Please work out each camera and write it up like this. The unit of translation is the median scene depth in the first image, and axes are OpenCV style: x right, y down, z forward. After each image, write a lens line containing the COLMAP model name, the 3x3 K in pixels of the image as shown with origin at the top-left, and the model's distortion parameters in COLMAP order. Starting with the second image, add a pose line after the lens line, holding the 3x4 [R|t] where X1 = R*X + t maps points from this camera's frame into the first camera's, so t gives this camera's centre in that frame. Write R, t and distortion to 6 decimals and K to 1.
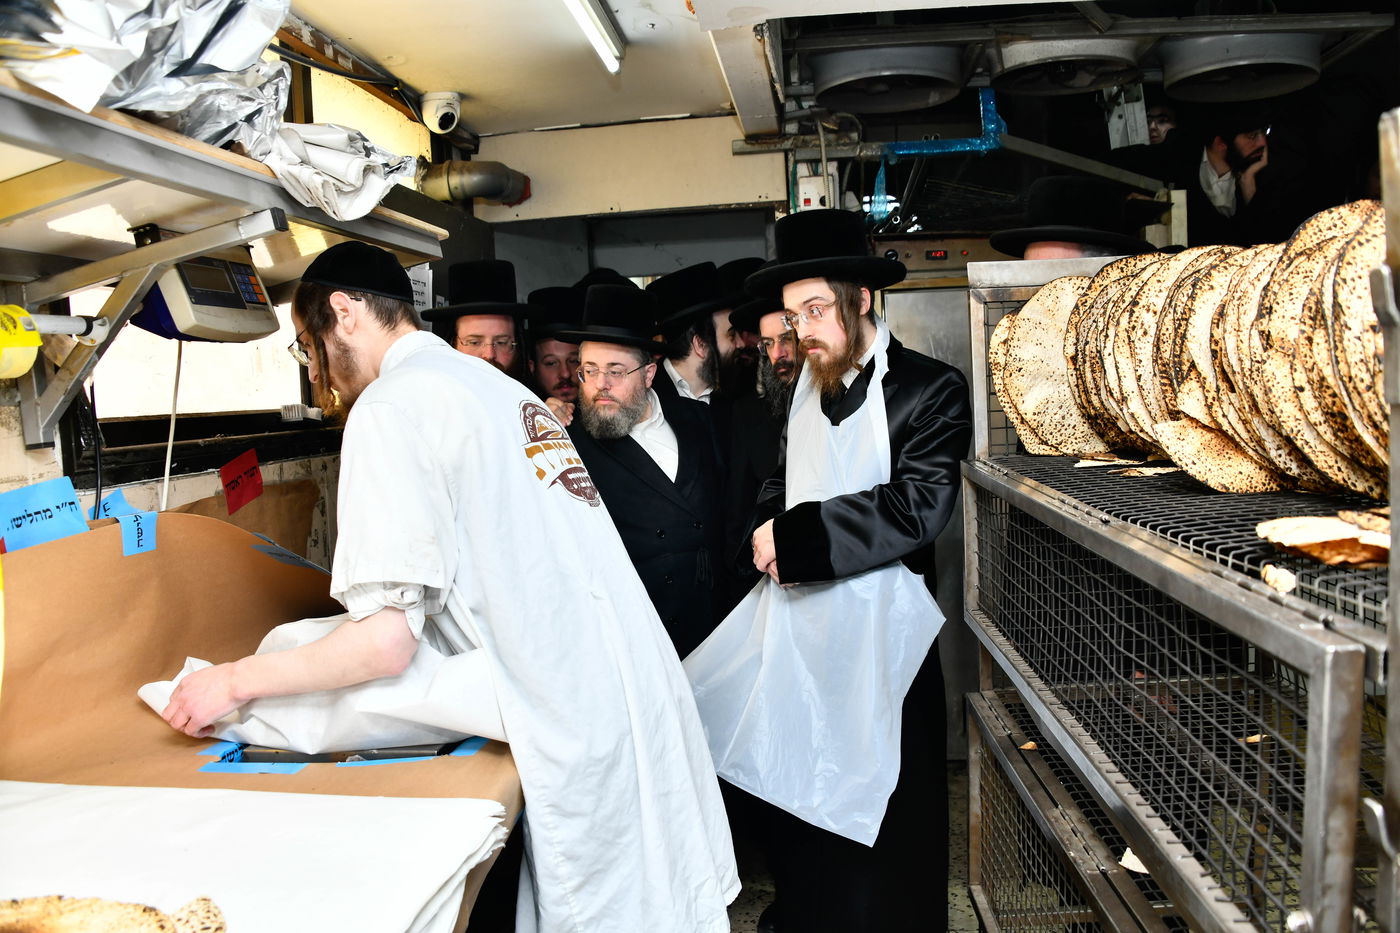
lens RADIAL K [[1112.2, 0, 690.8], [0, 1112.2, 472.6], [0, 0, 1]] dist [-0.156724, 0.078228]
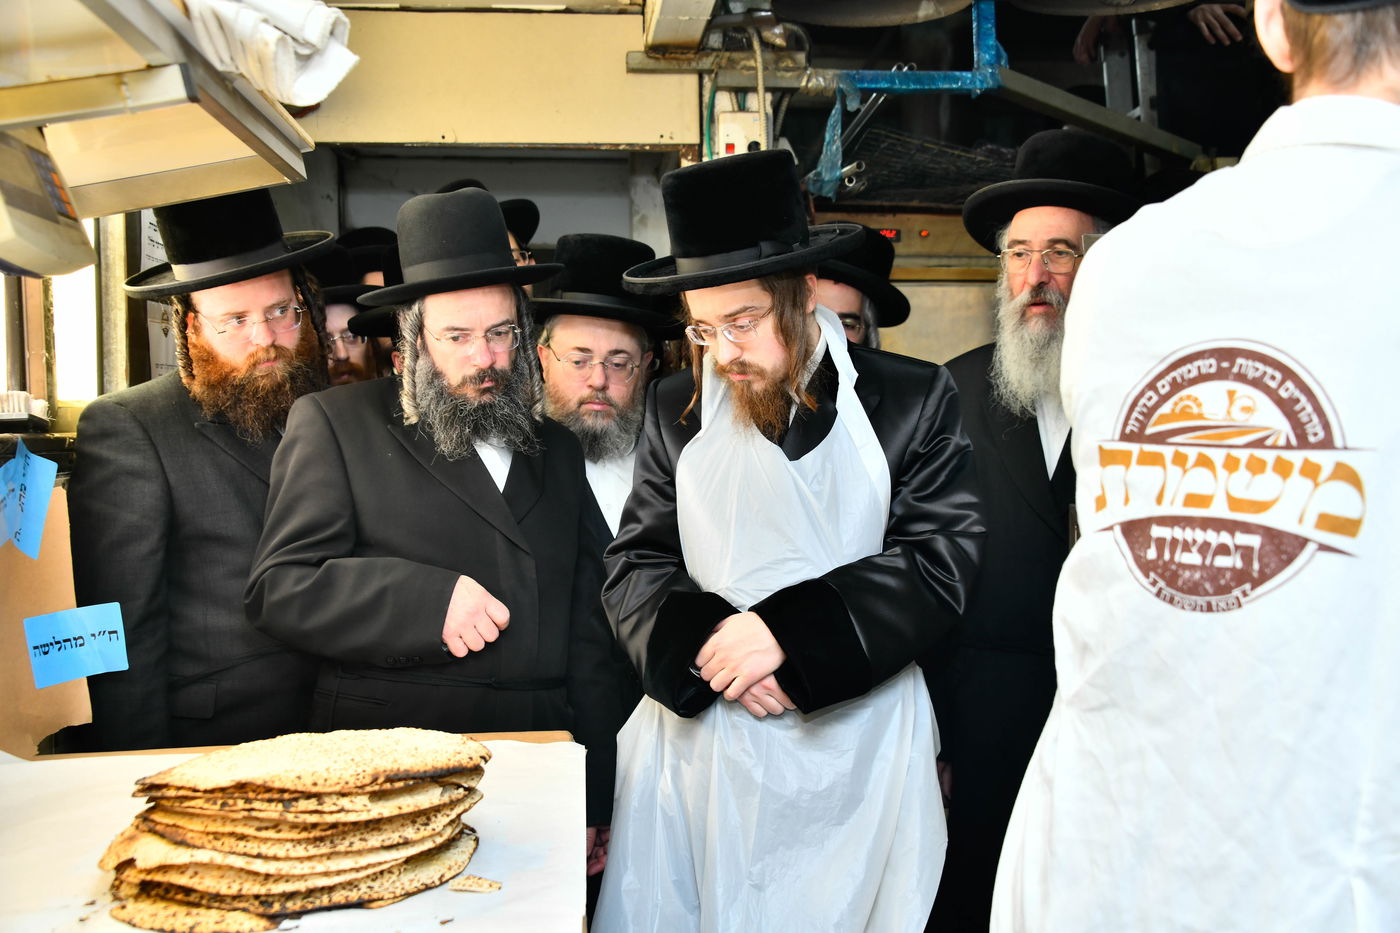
lens RADIAL K [[1595.9, 0, 700.9], [0, 1595.9, 473.8], [0, 0, 1]] dist [0.084124, 0.000000]
pose [[0.978989, 0.033893, 0.201075, -0.119087], [-0.024197, 0.998432, -0.050487, 0.016460], [-0.202470, 0.044561, 0.978274, 0.005935]]
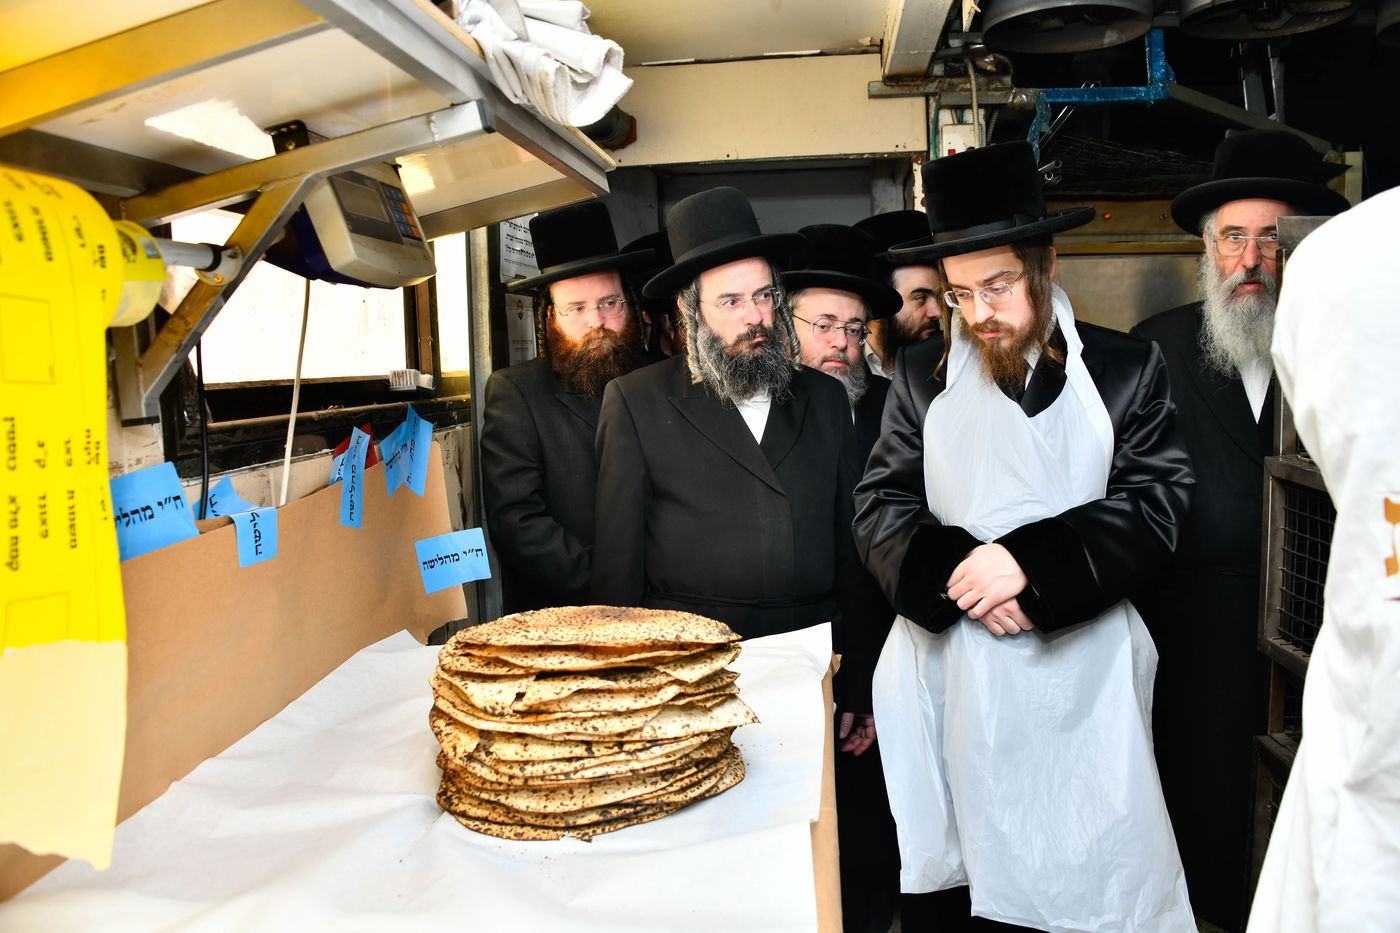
lens RADIAL K [[1112.2, 0, 687.8], [0, 1112.2, 472.6], [0, 0, 1]] dist [-0.156724, 0.078228]
pose [[0.999820, 0.018608, -0.003639, -0.105731], [-0.018502, 0.999457, 0.027257, -0.007917], [0.004145, -0.027184, 0.999622, 0.116990]]
